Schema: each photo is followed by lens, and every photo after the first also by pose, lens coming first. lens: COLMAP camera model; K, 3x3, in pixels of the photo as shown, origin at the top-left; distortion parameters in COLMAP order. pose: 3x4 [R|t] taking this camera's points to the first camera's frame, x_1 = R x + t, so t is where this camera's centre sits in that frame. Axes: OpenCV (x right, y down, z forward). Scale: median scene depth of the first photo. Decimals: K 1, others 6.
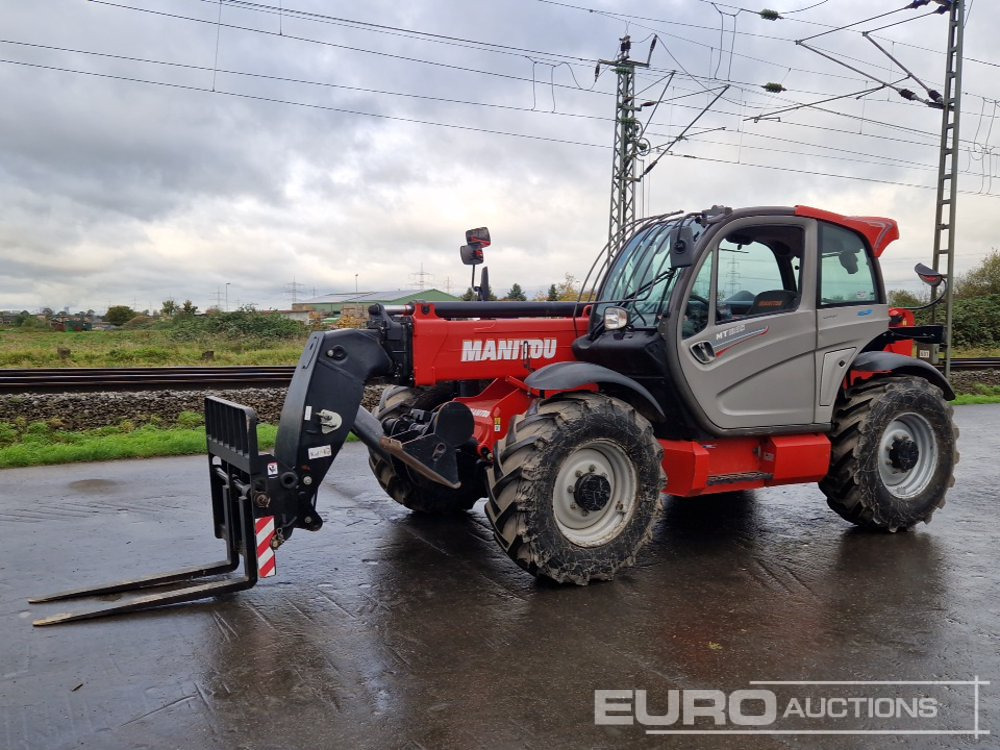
lens RADIAL K [[892.7, 0, 500.0], [0, 892.7, 375.0], [0, 0, 1]] dist [0.057535, -0.004443]
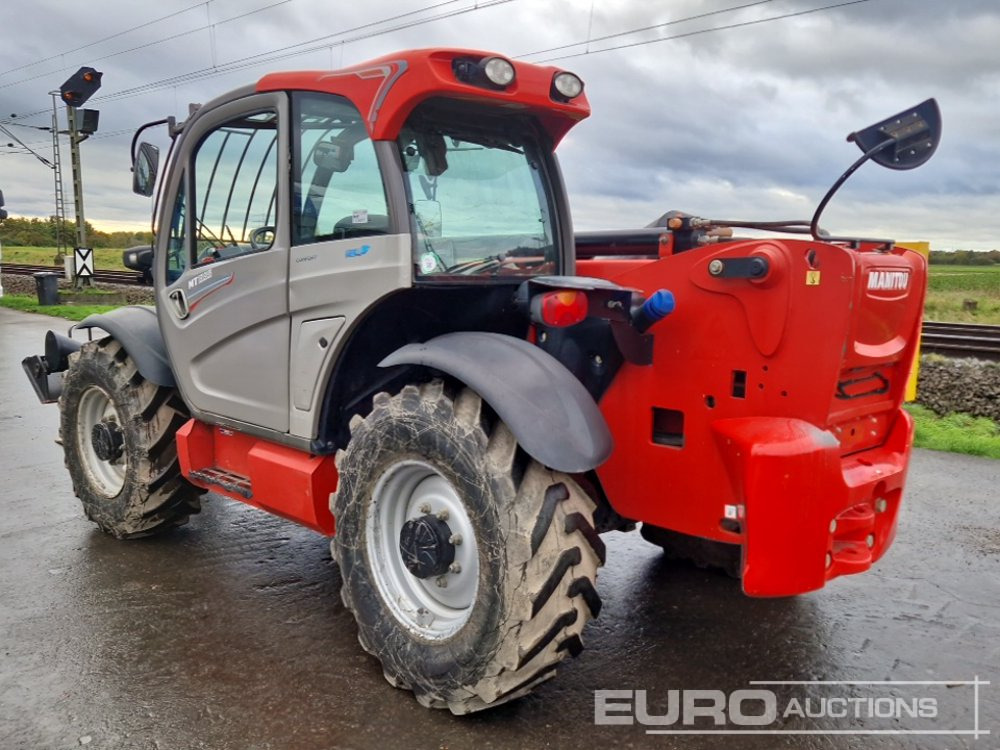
lens RADIAL K [[927.2, 0, 503.8], [0, 927.2, 401.3], [0, 0, 1]] dist [0.072068, -0.003231]
pose [[0.250117, 0.143238, -0.957562, 1.031777], [-0.068638, 0.989131, 0.130032, -0.063621], [0.965780, 0.033202, 0.257230, 1.014991]]
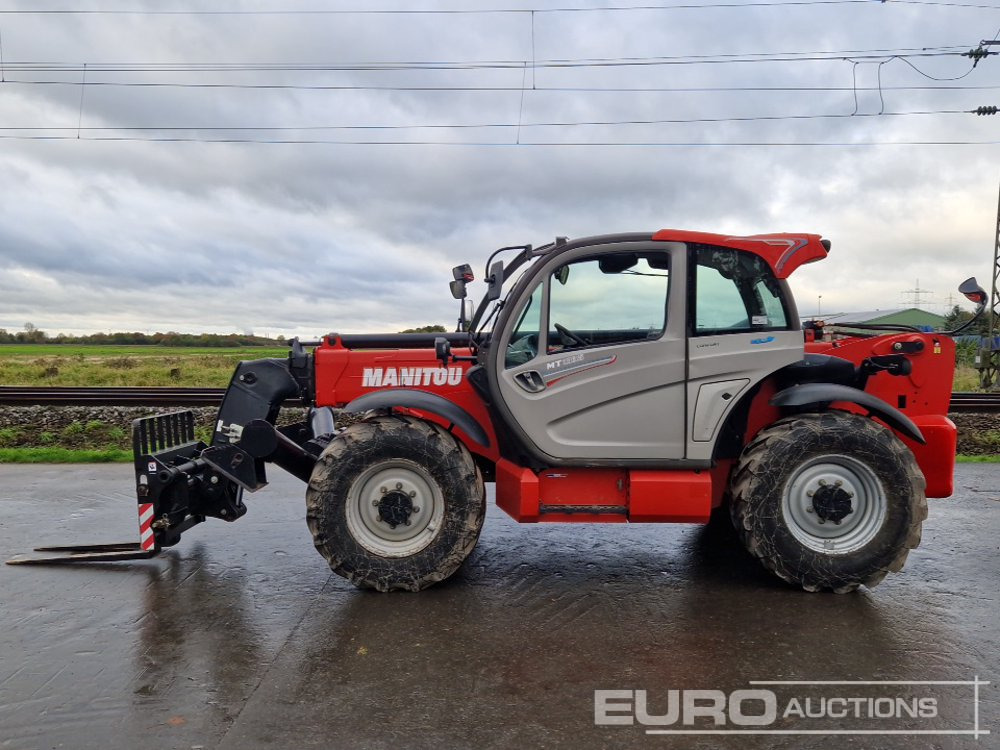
lens RADIAL K [[892.7, 0, 500.0], [0, 892.7, 375.0], [0, 0, 1]] dist [0.057535, -0.004443]
pose [[0.865361, 0.010461, -0.501039, 0.673421], [-0.024076, 0.999496, -0.020714, -0.010382], [0.500570, 0.029988, 0.865177, 0.098546]]
